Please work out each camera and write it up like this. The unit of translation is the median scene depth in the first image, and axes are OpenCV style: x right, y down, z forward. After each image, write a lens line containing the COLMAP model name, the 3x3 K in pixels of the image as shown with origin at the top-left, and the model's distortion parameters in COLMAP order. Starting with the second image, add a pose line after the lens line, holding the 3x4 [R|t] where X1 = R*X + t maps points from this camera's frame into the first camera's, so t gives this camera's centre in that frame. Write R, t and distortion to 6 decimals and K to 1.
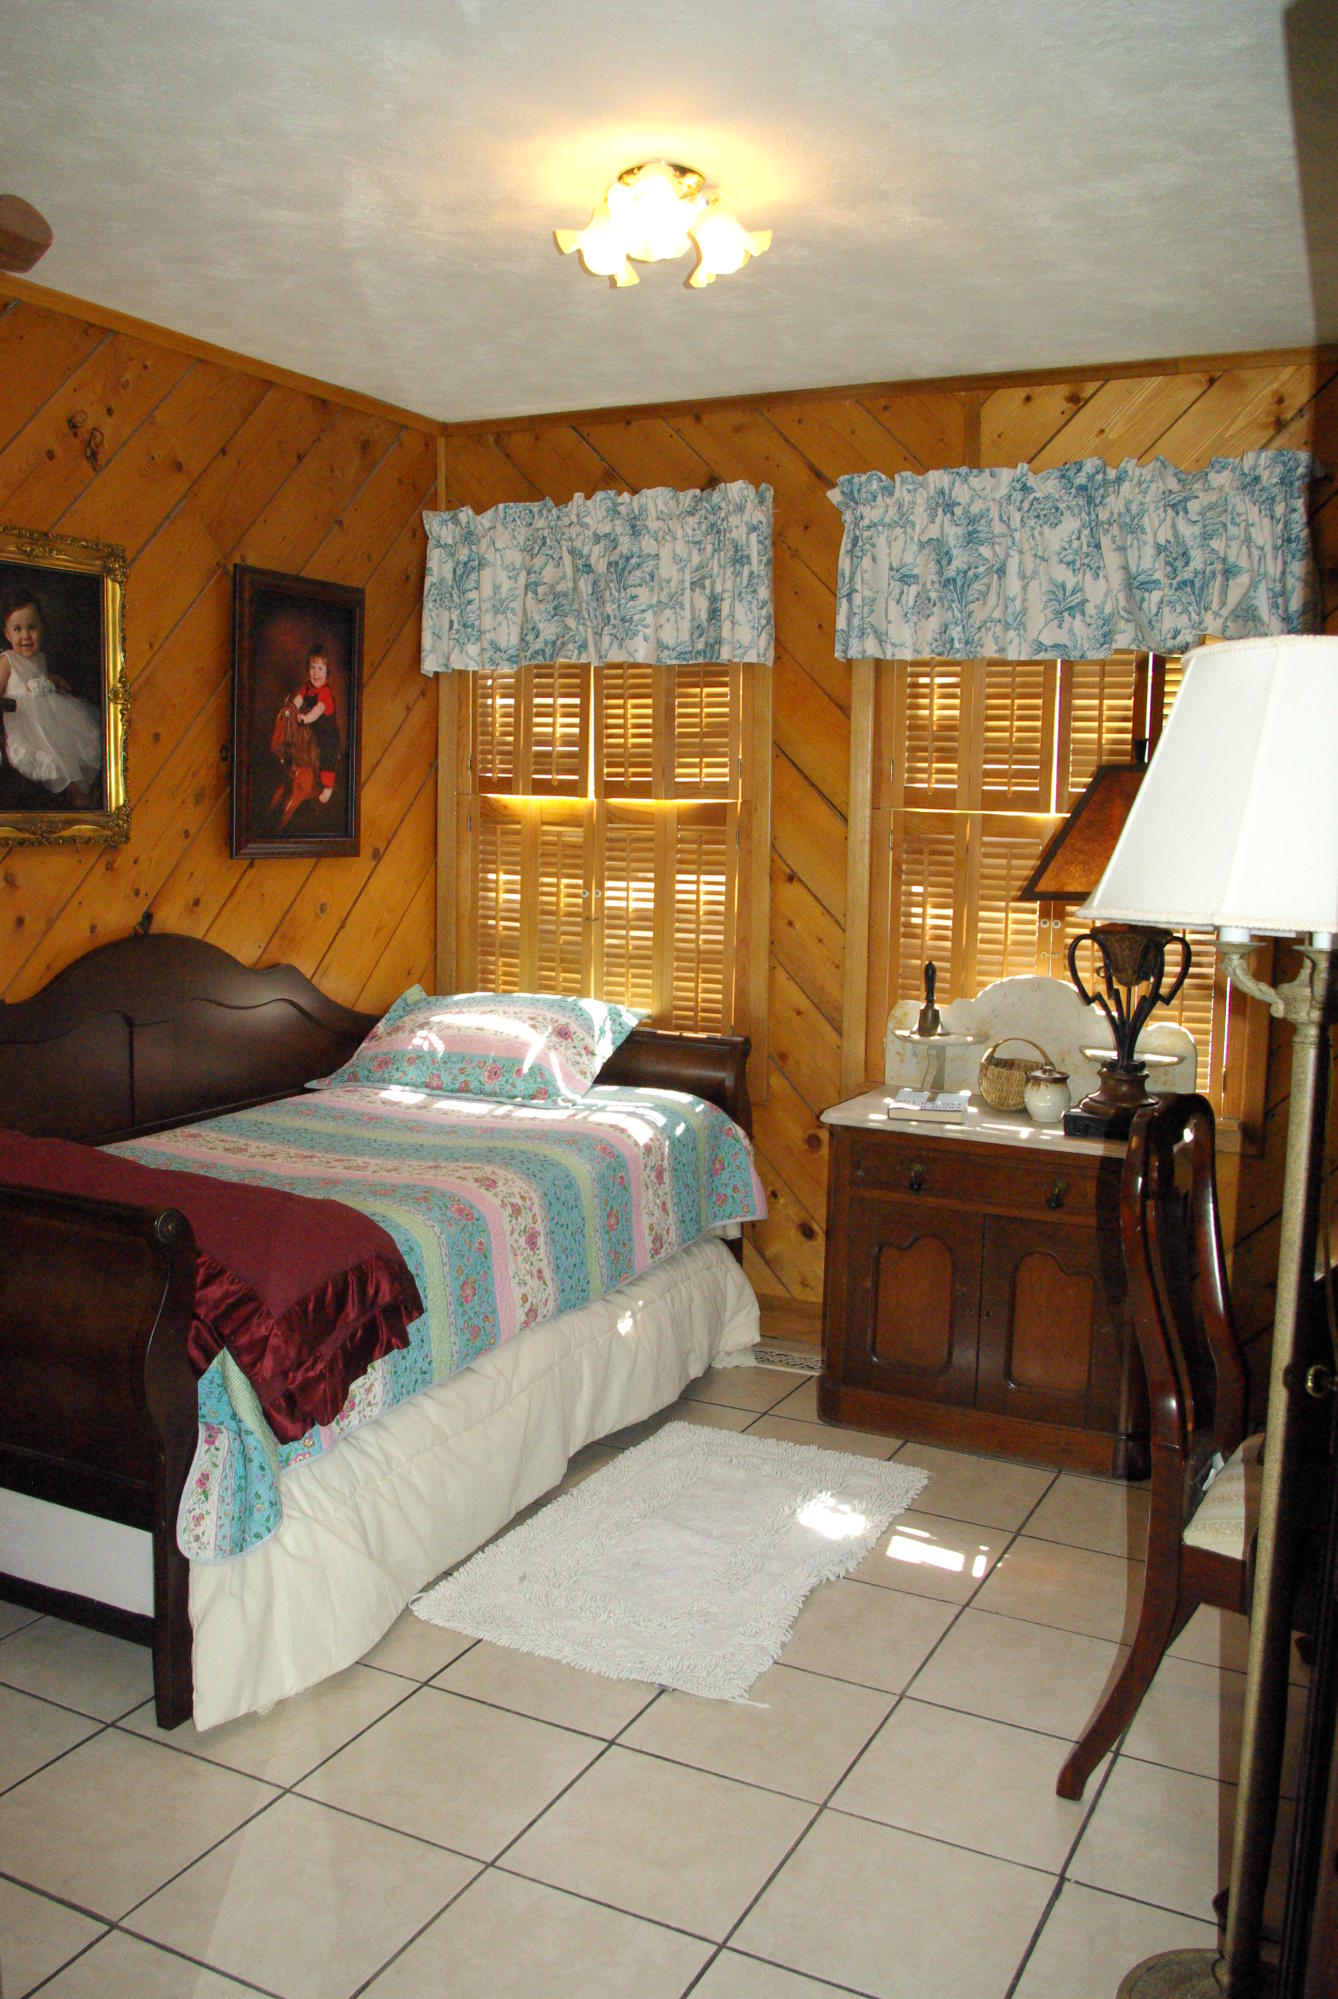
lens RADIAL K [[1787.1, 0, 669.0], [0, 1787.1, 999.5], [0, 0, 1]] dist [-0.005056, 0.006070]
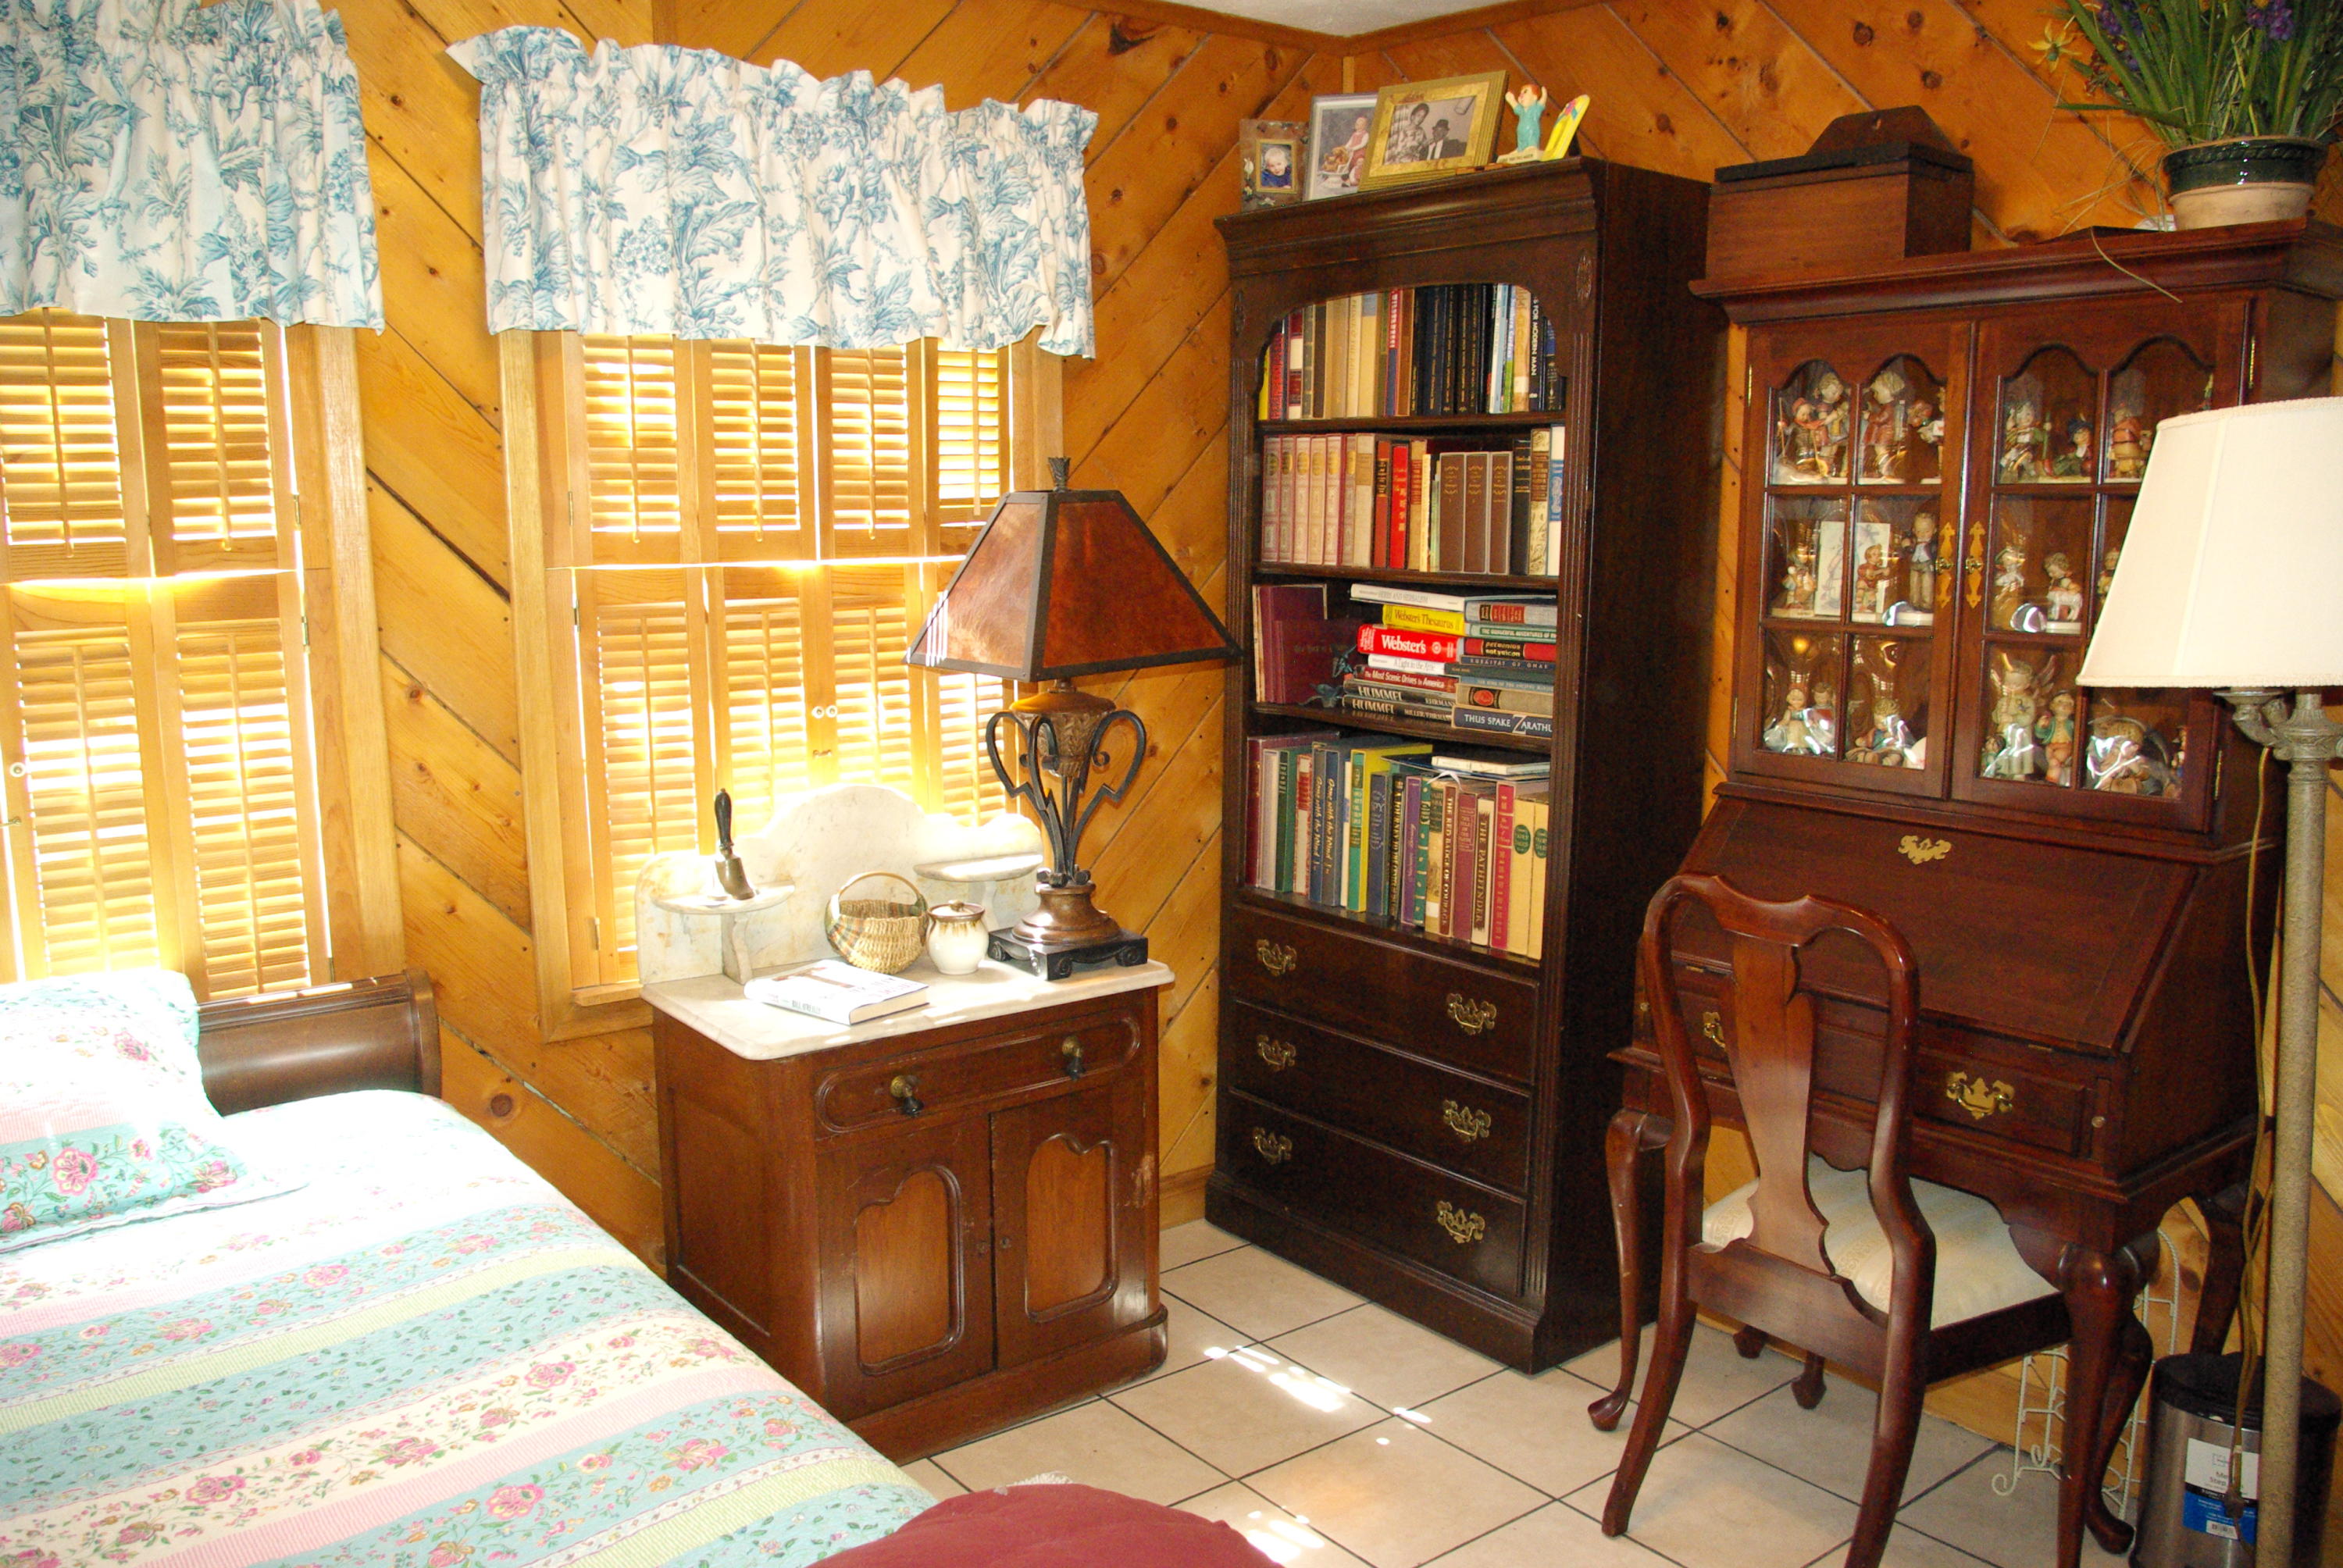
lens RADIAL K [[1895.6, 0, 1171.5], [0, 1895.6, 784.0], [0, 0, 1]] dist [-0.009186, -0.005984]
pose [[0.445431, -0.156702, 0.881496, -0.387643], [0.132933, 0.985227, 0.107969, -0.073878], [-0.885392, 0.069088, 0.459682, 0.493857]]
